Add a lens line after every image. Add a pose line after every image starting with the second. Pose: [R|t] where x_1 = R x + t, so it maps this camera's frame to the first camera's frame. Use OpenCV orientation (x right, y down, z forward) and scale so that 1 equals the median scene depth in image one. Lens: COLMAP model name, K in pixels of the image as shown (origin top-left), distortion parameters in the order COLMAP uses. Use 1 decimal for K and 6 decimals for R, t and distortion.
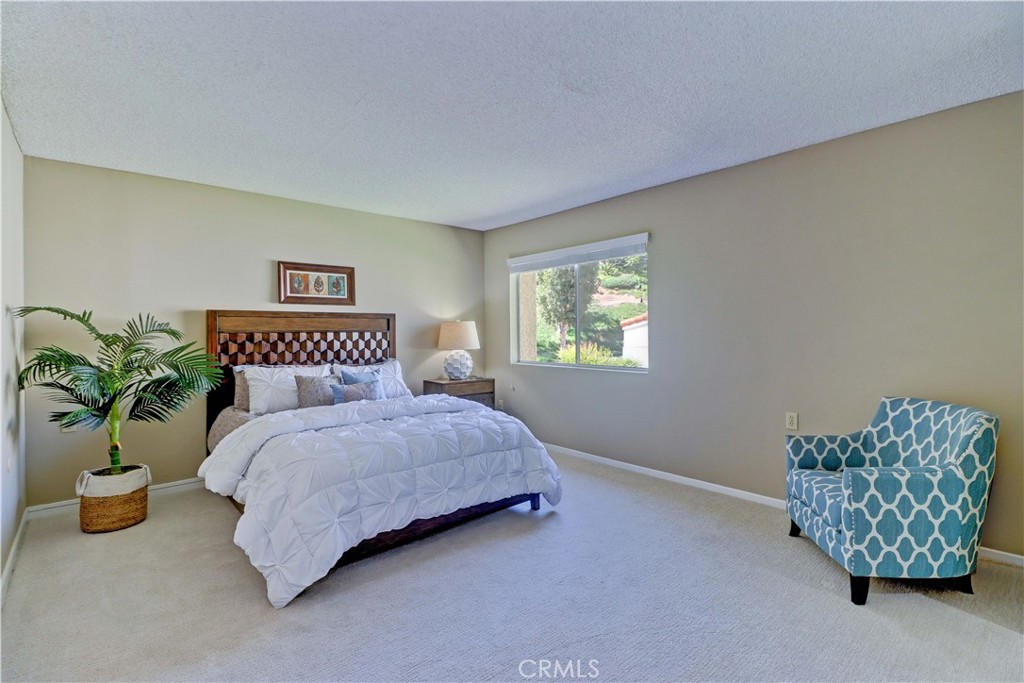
lens RADIAL K [[465.5, 0, 514.1], [0, 465.5, 333.2], [0, 0, 1]] dist [-0.000018, 0.000030]
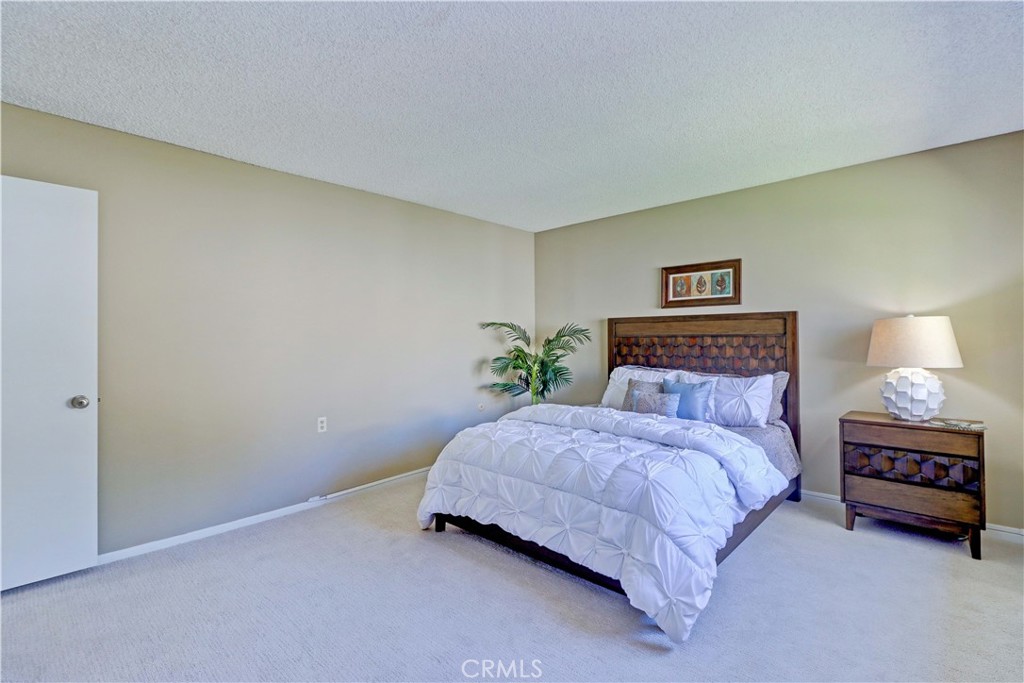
lens RADIAL K [[465.5, 0, 514.1], [0, 465.5, 333.2], [0, 0, 1]] dist [-0.000018, 0.000030]
pose [[0.107901, -0.004752, -0.994150, 0.466770], [0.001737, 0.999988, -0.004591, -0.005346], [0.994160, -0.001231, 0.107908, 0.544465]]
